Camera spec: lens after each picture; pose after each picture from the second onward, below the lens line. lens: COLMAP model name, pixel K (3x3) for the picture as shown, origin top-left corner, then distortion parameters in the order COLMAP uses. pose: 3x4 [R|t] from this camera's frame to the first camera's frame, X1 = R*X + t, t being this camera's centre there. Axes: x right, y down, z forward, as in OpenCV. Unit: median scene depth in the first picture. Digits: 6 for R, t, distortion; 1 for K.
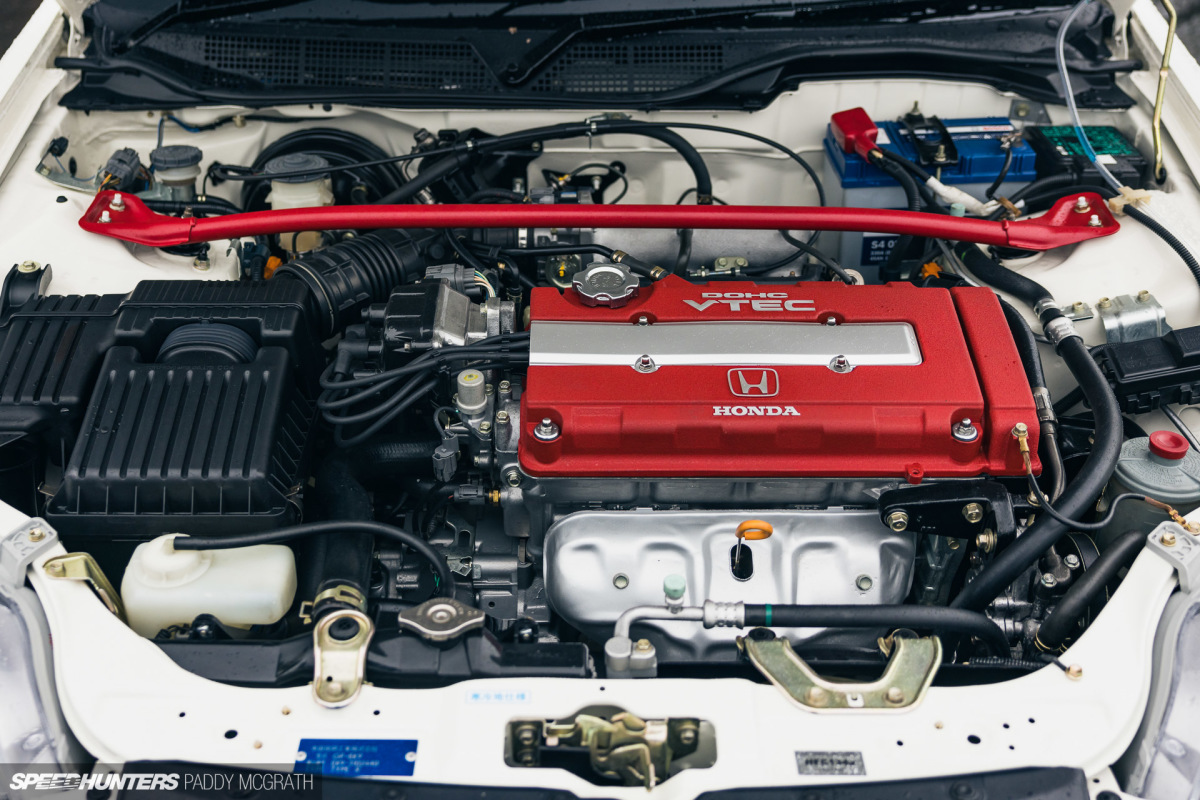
lens RADIAL K [[1377.4, 0, 569.5], [0, 1377.4, 399.0], [0, 0, 1]] dist [0.018879, -0.004726]
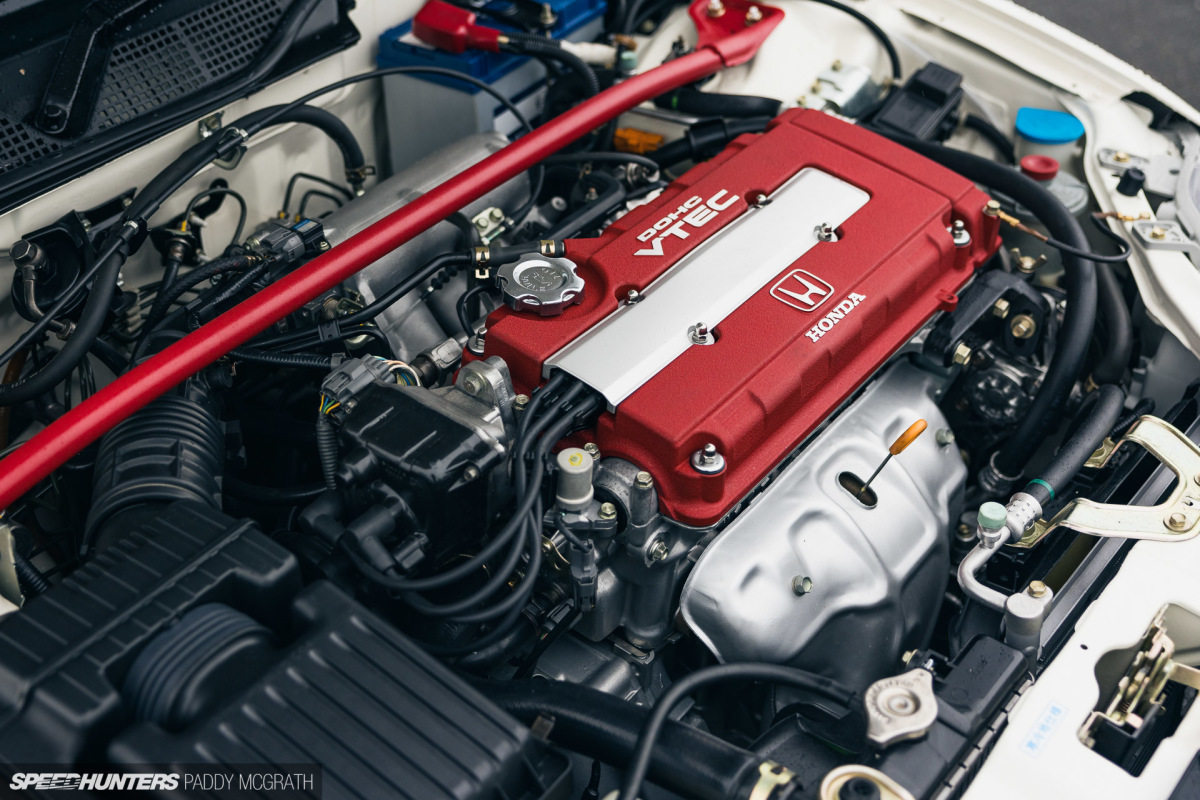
lens RADIAL K [[1496.8, 0, 558.6], [0, 1496.8, 401.9], [0, 0, 1]] dist [-0.009799, -0.029029]
pose [[0.602822, -0.478398, 0.638546, -0.529450], [0.459213, 0.862496, 0.212660, -0.200944], [-0.652480, 0.165033, 0.739618, 0.414786]]
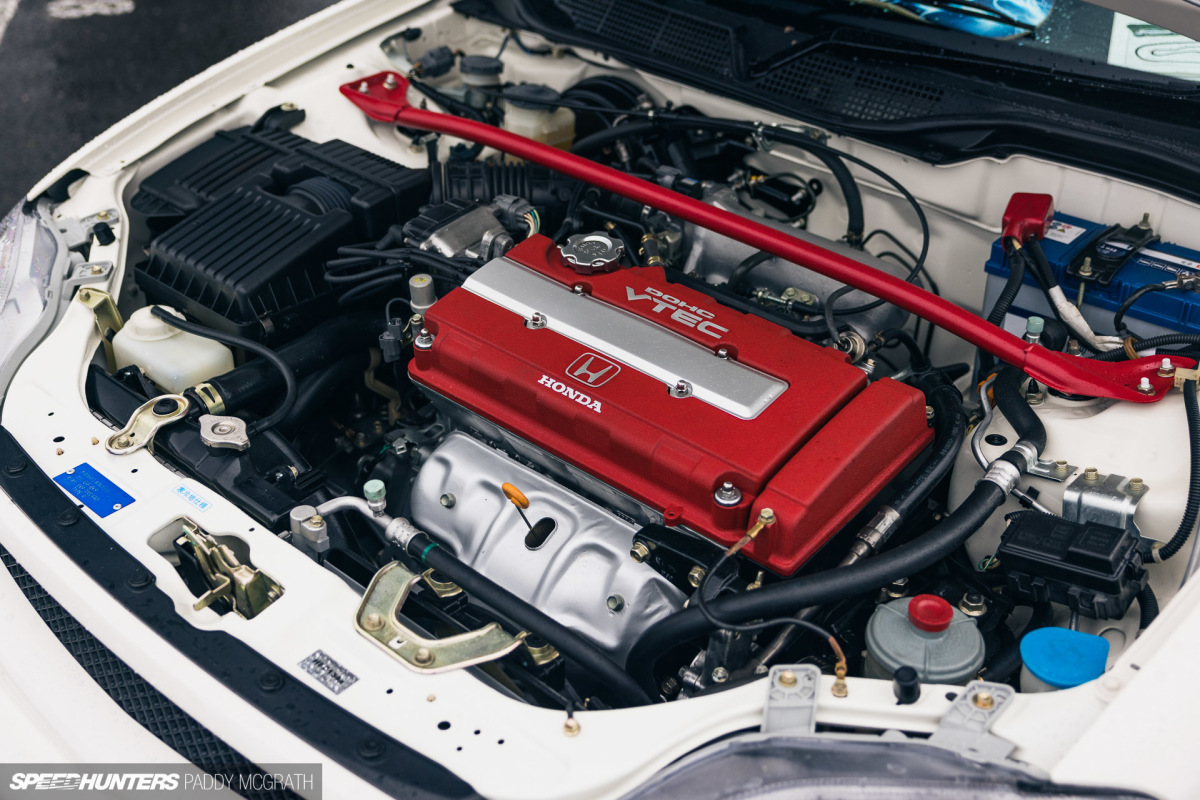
lens RADIAL K [[1377.4, 0, 569.5], [0, 1377.4, 399.0], [0, 0, 1]] dist [0.018879, -0.004726]
pose [[0.740076, 0.371006, -0.560929, 0.656208], [-0.375482, 0.919910, 0.113039, -0.094811], [0.557943, 0.126962, 0.820110, 0.153240]]
